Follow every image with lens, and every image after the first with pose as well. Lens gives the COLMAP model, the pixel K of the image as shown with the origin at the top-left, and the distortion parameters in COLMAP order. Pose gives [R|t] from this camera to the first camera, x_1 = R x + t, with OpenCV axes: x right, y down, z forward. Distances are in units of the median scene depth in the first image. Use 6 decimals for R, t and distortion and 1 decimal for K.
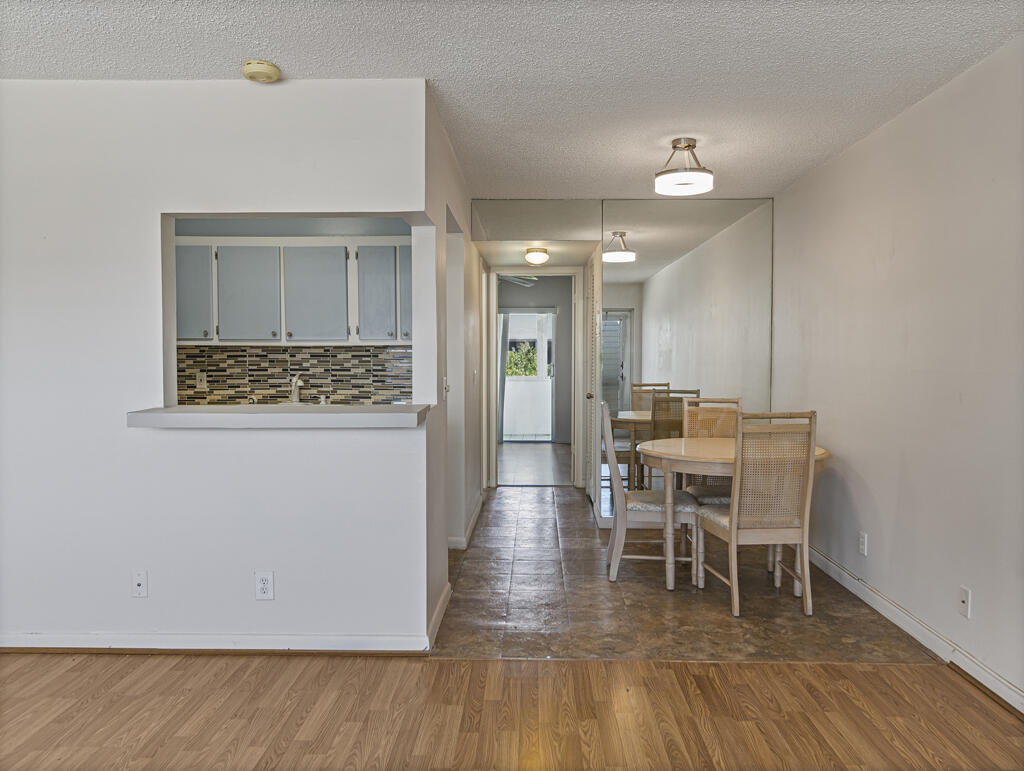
lens RADIAL K [[745.7, 0, 513.8], [0, 745.7, 385.1], [0, 0, 1]] dist [0.004805, -0.000442]
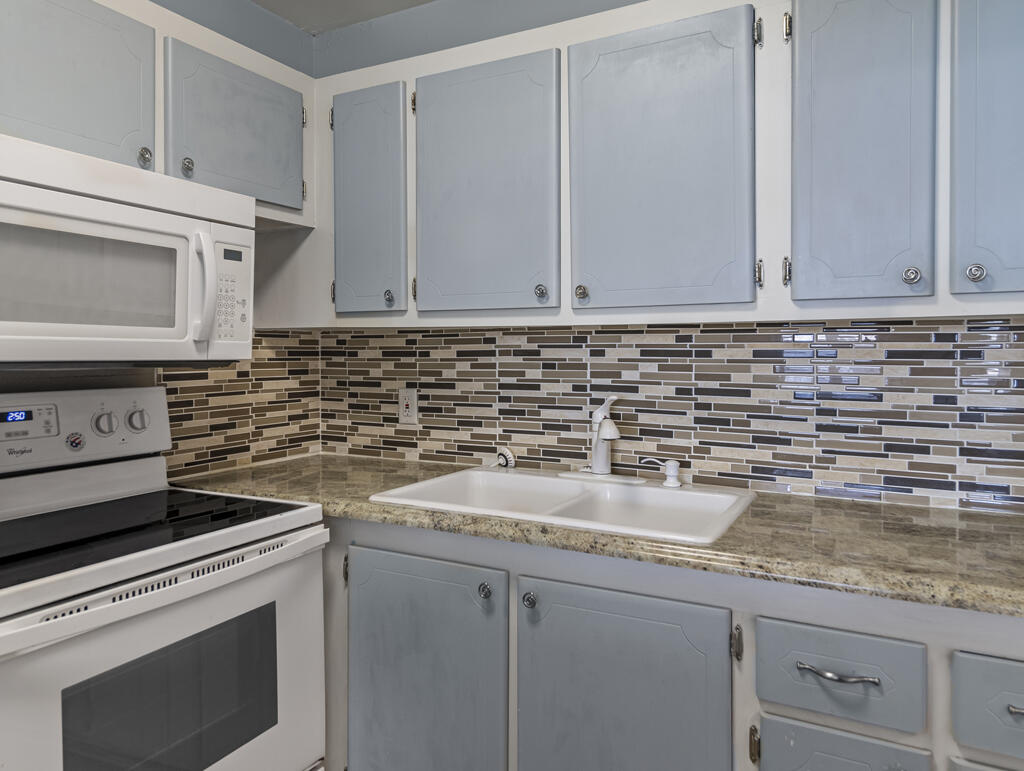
lens RADIAL K [[693.3, 0, 531.4], [0, 693.3, 361.8], [0, 0, 1]] dist [0.000107, -0.002992]
pose [[0.902930, 0.006892, -0.429732, -0.170583], [-0.016950, 0.999665, -0.019584, -0.026618], [0.429453, 0.024967, 0.902744, 0.654714]]
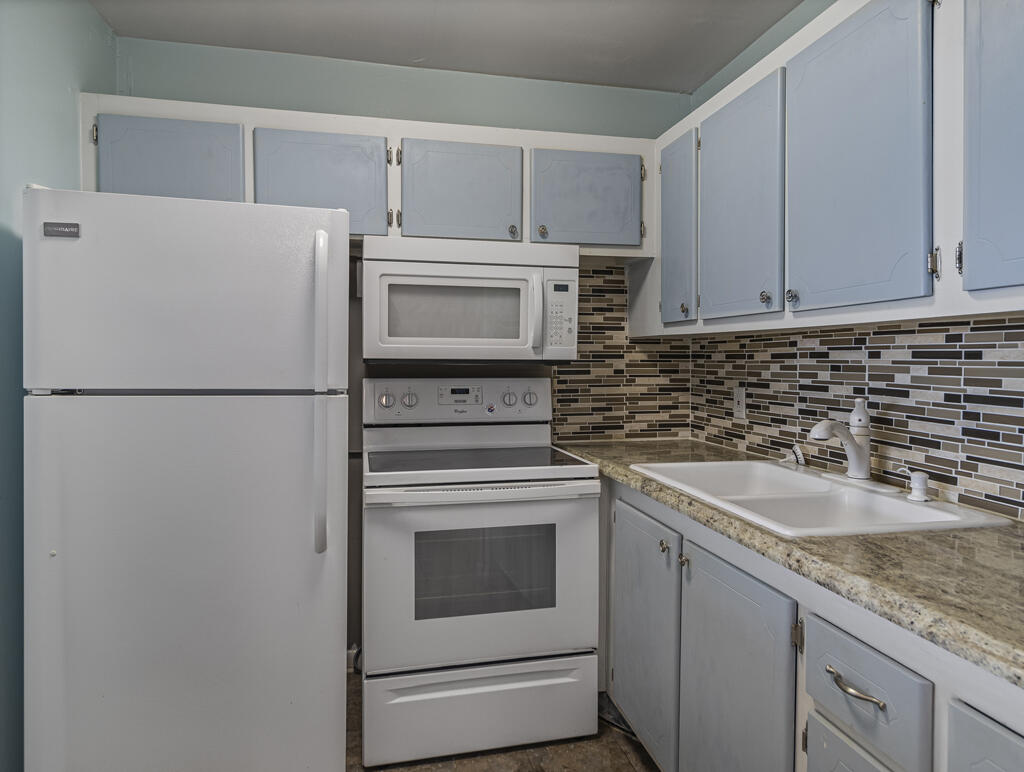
lens RADIAL K [[651.7, 0, 512.4], [0, 651.7, 377.9], [0, 0, 1]] dist [-0.002093, -0.000121]
pose [[0.245711, 0.030595, -0.968860, -0.020871], [-0.038720, 0.999014, 0.021727, -0.027448], [0.968570, 0.032175, 0.246653, 0.741010]]
